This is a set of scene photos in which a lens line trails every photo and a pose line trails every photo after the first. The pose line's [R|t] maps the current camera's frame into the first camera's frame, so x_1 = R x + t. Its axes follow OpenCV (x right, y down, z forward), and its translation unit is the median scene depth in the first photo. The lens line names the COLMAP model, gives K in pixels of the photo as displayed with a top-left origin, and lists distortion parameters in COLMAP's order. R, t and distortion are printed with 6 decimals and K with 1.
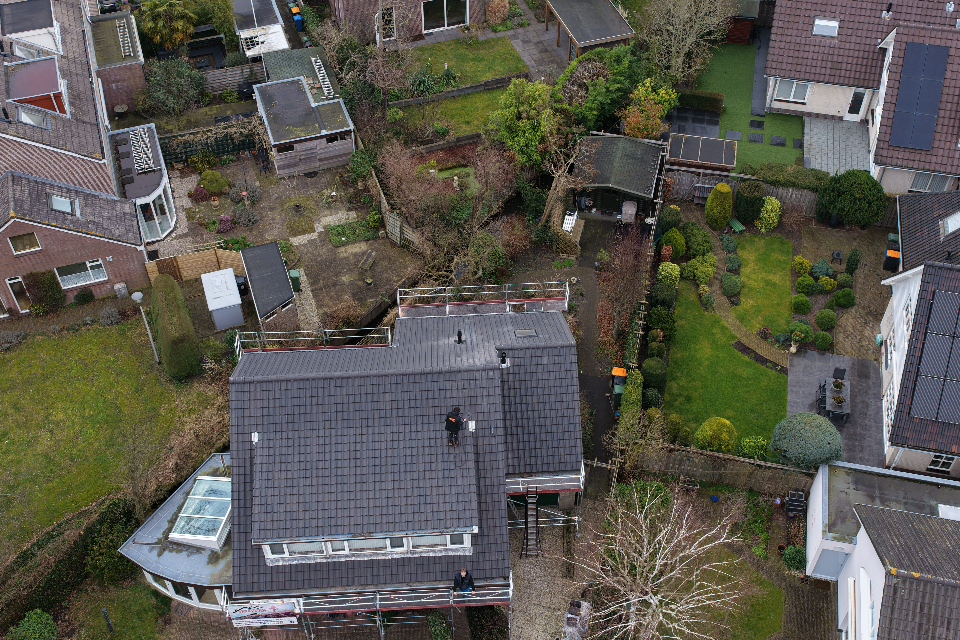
lens RADIAL K [[1090.6, 0, 481.6], [0, 1090.6, 315.0], [0, 0, 1]] dist [-0.003764, 0.000000]
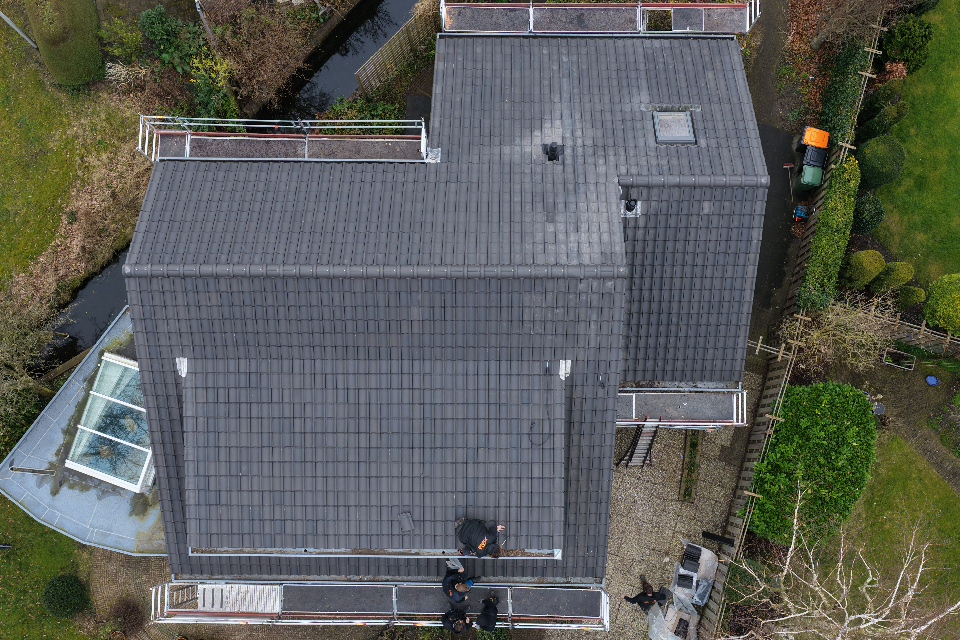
lens RADIAL K [[1090.6, 0, 475.1], [0, 1090.6, 323.5], [0, 0, 1]] dist [-0.003764, 0.000000]
pose [[0.997433, 0.069341, -0.017852, -0.045086], [-0.045942, 0.811007, 0.583230, -0.233864], [0.054920, -0.580913, 0.812111, 0.538493]]
